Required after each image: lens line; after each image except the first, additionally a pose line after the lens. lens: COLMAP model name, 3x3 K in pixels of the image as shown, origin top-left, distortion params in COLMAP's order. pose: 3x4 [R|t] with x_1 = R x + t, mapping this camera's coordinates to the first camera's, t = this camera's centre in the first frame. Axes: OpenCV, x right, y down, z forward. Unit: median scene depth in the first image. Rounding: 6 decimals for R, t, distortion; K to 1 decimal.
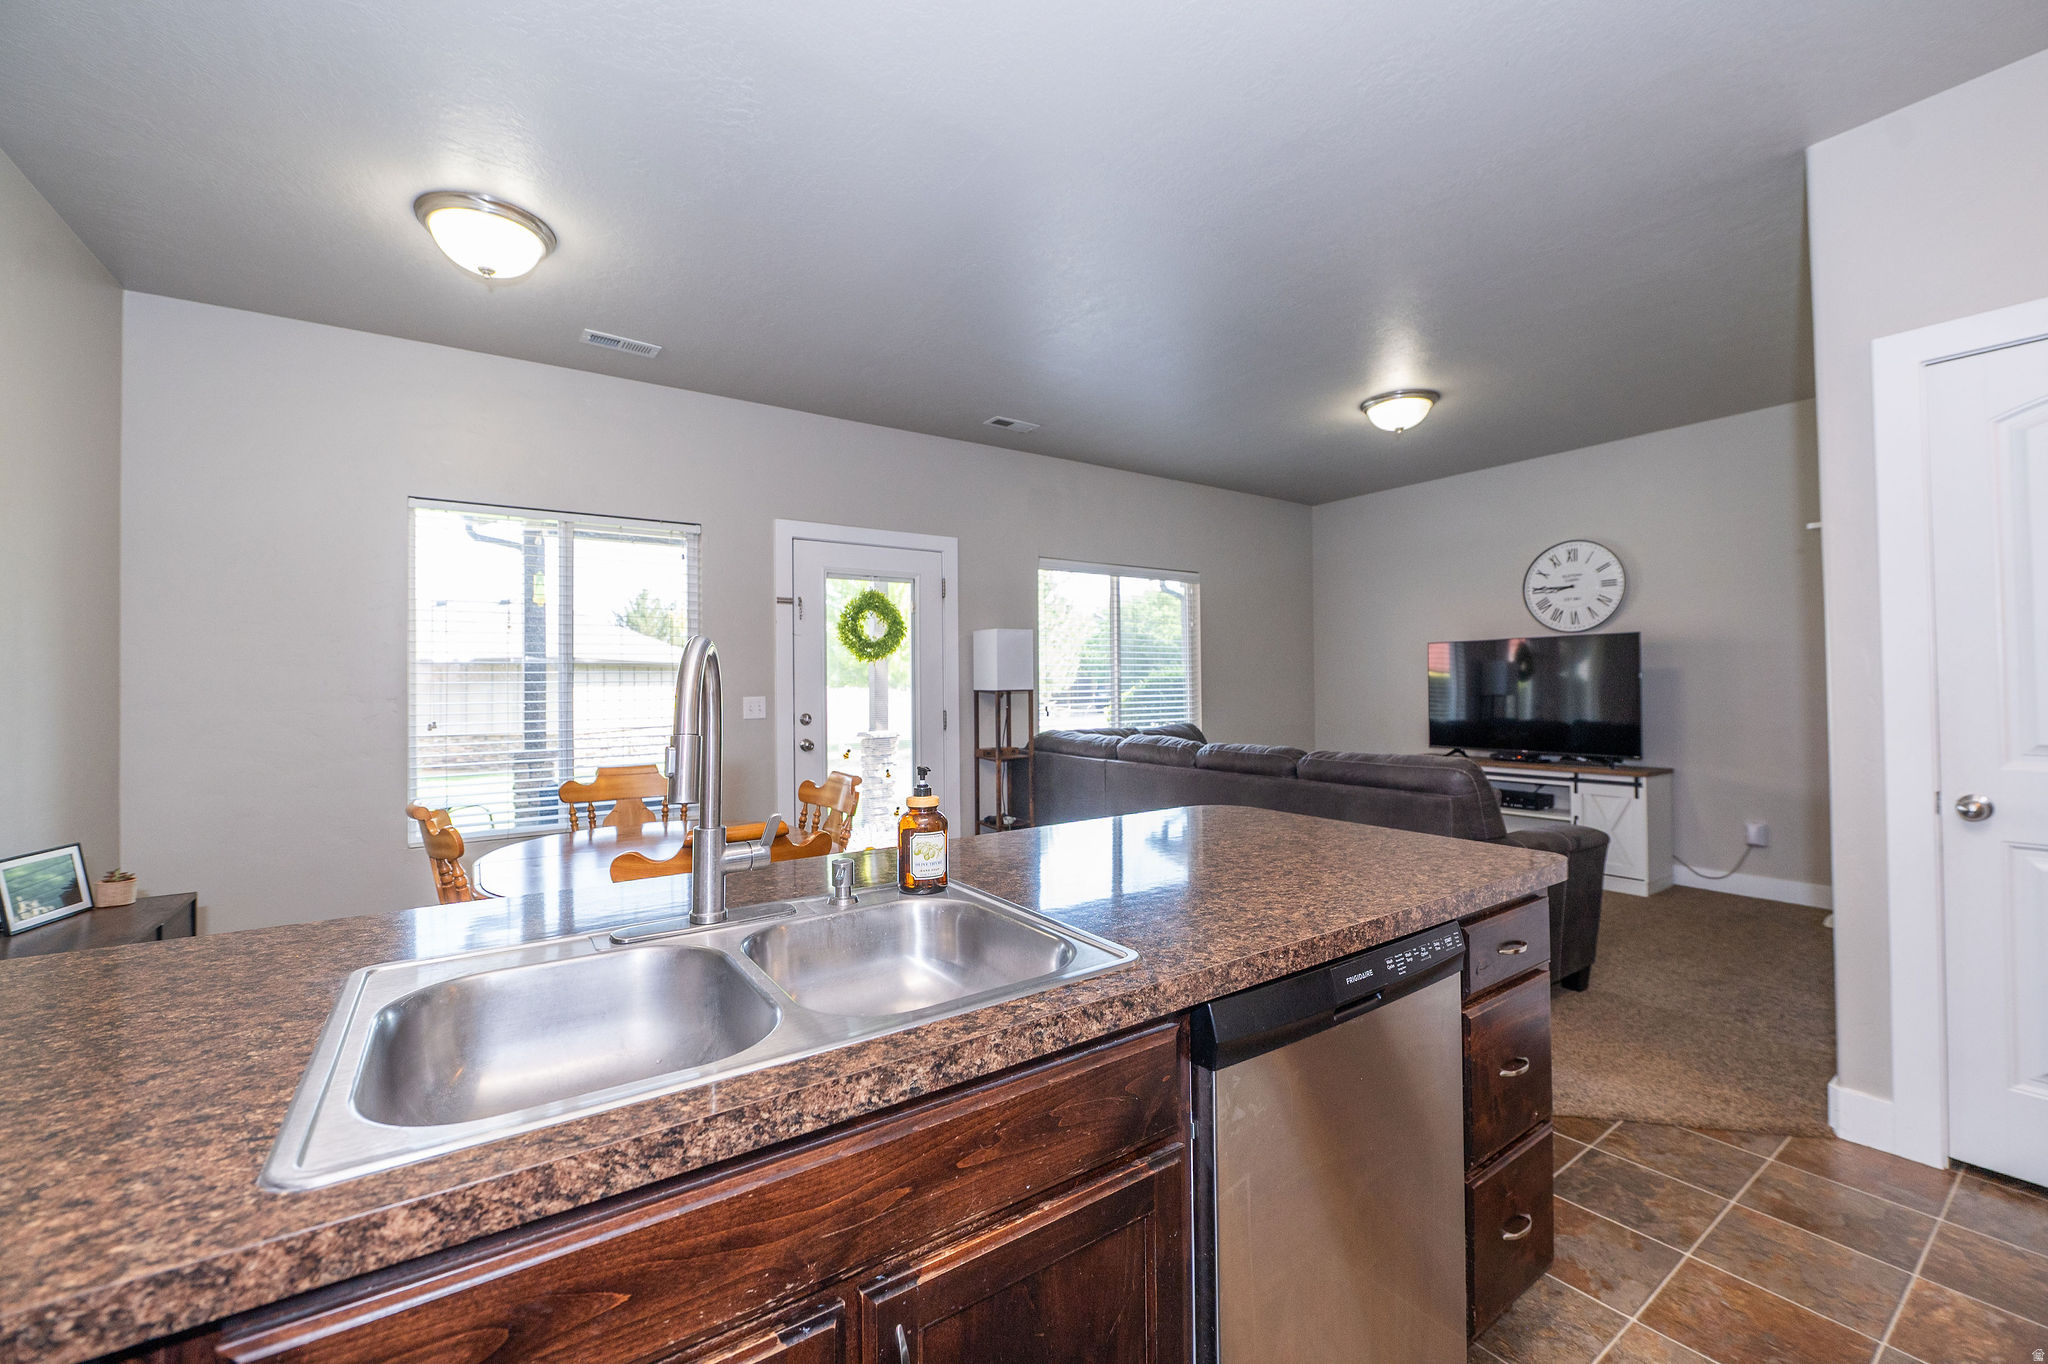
lens RADIAL K [[813.1, 0, 1031.2], [0, 813.1, 670.8], [0, 0, 1]] dist [-0.012436, 0.000626]
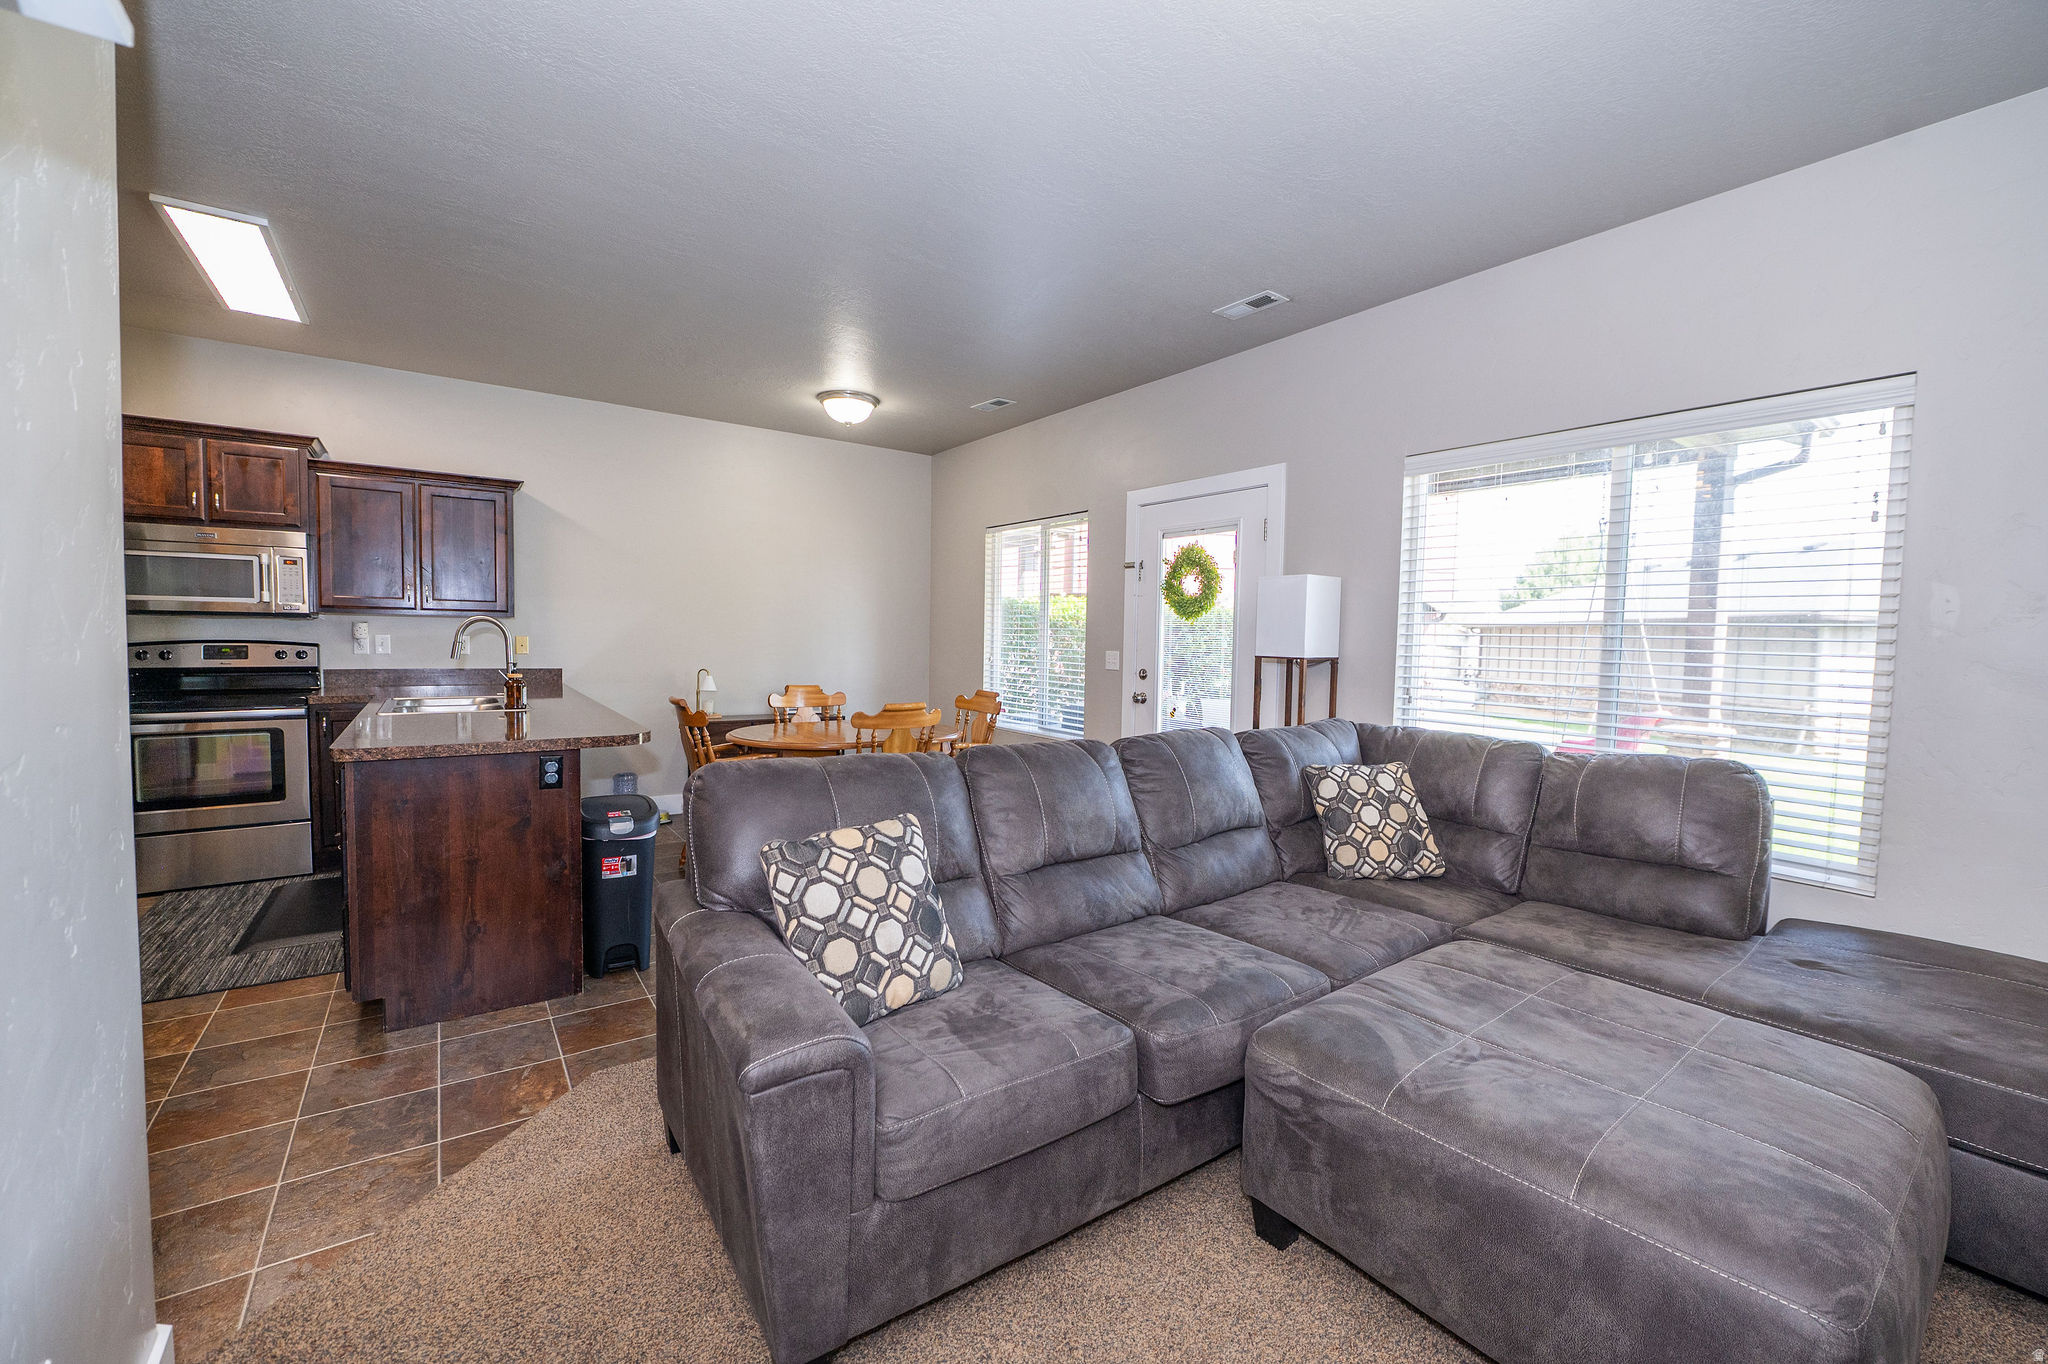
lens RADIAL K [[813.1, 0, 1037.2], [0, 813.1, 693.2], [0, 0, 1]] dist [-0.012436, 0.000626]
pose [[0.023364, 0.083311, -0.996250, 0.781249], [-0.007320, 0.996509, 0.083161, -0.003997], [0.999700, 0.005350, 0.023892, 0.816248]]
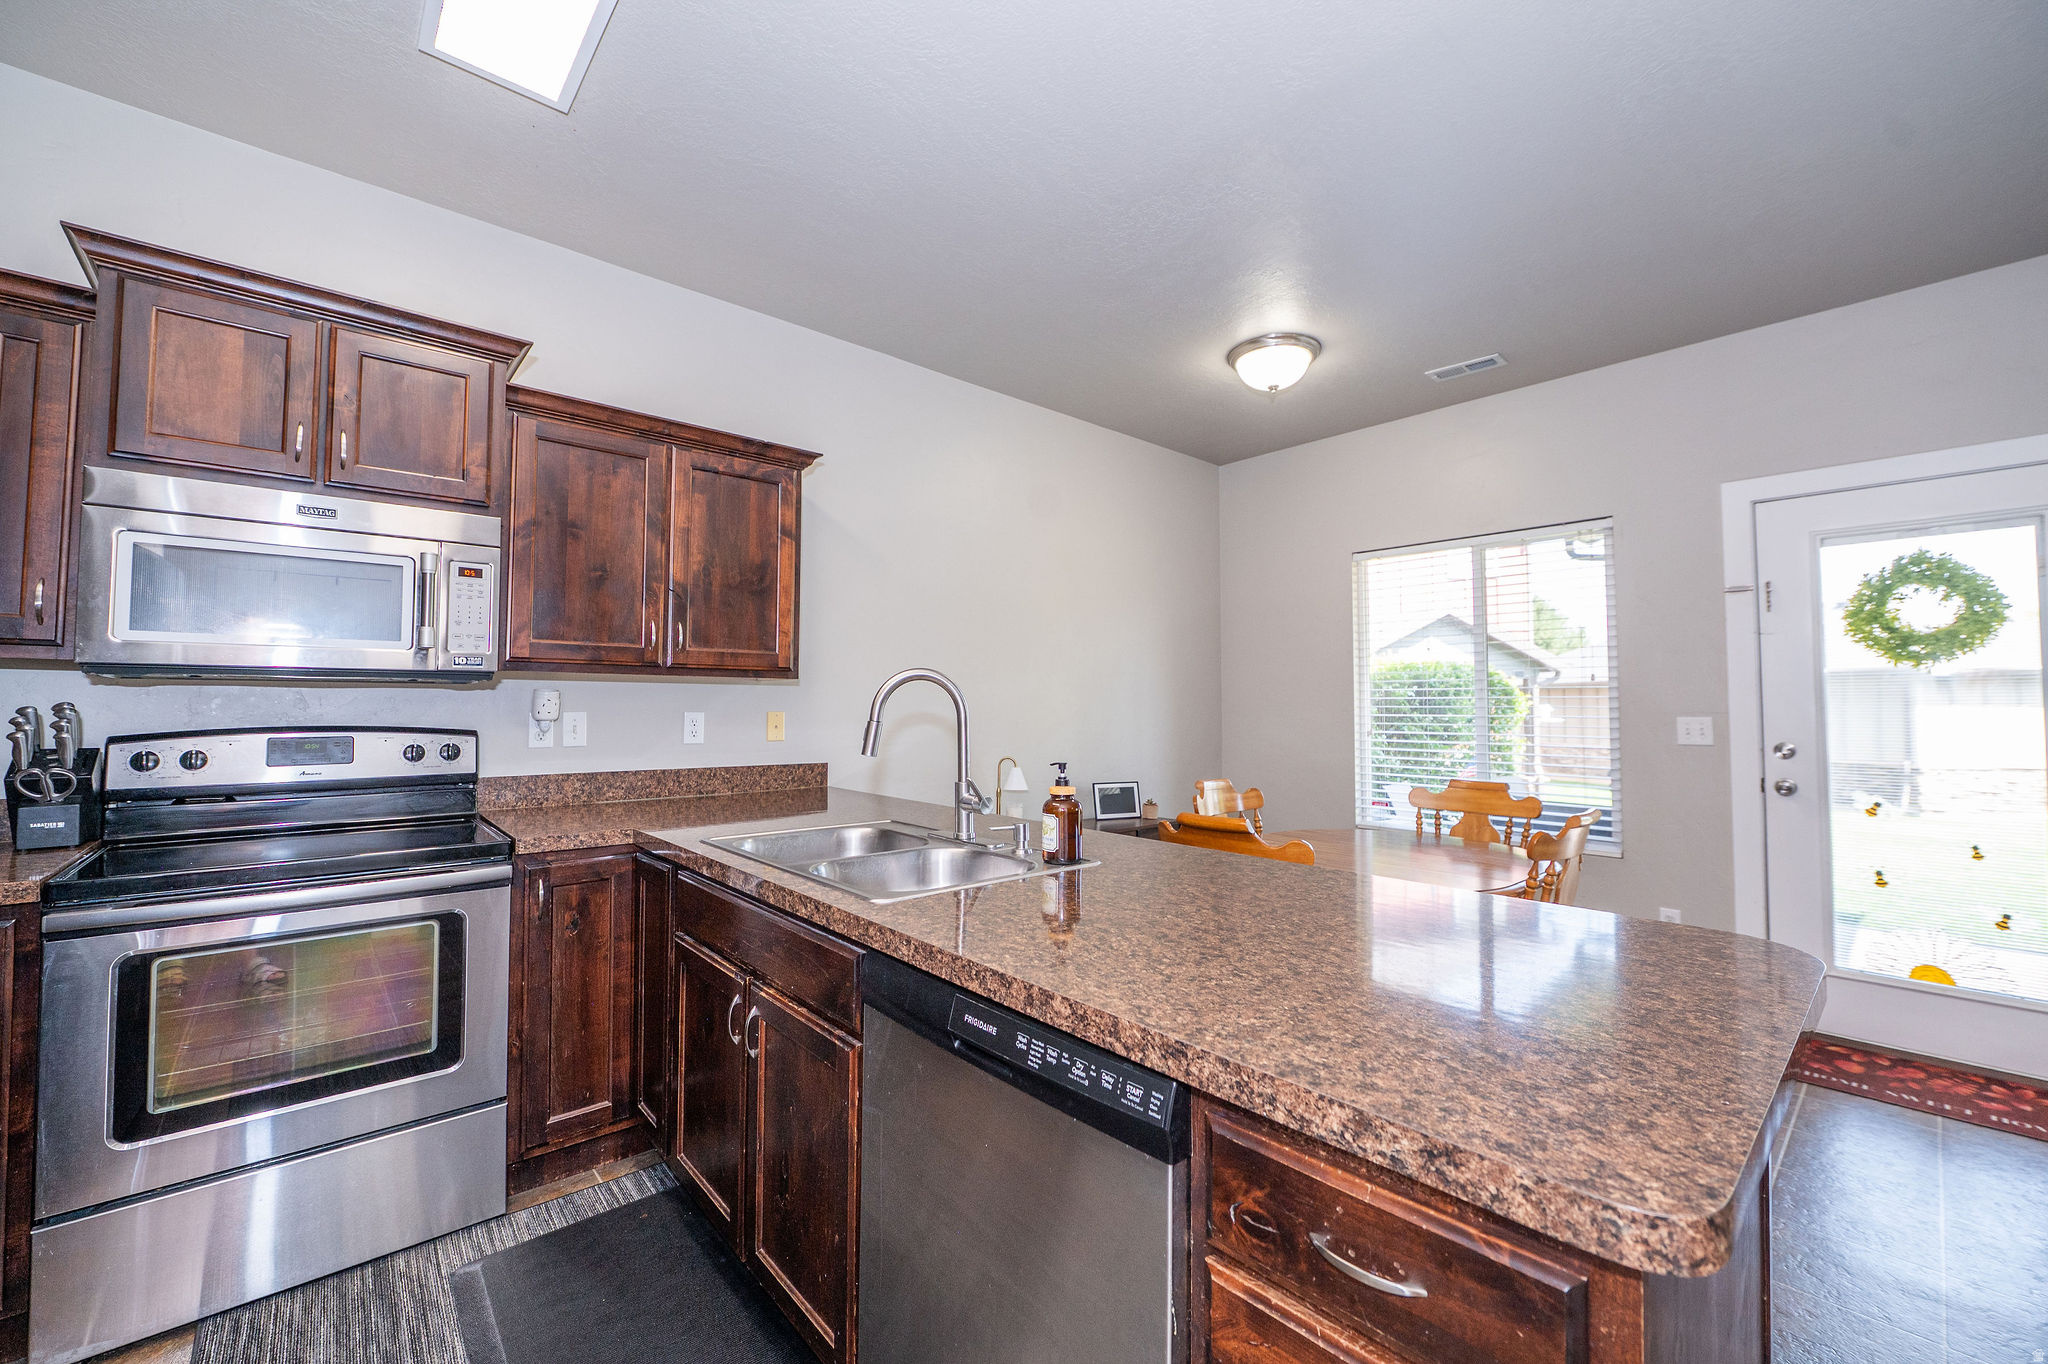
lens RADIAL K [[813.1, 0, 1025.7], [0, 813.1, 679.9], [0, 0, 1]] dist [-0.012436, 0.000626]
pose [[0.121409, -0.021465, -0.992370, 0.338729], [0.010159, 0.999741, -0.020382, 0.005526], [0.992551, -0.007607, 0.121596, 0.246782]]
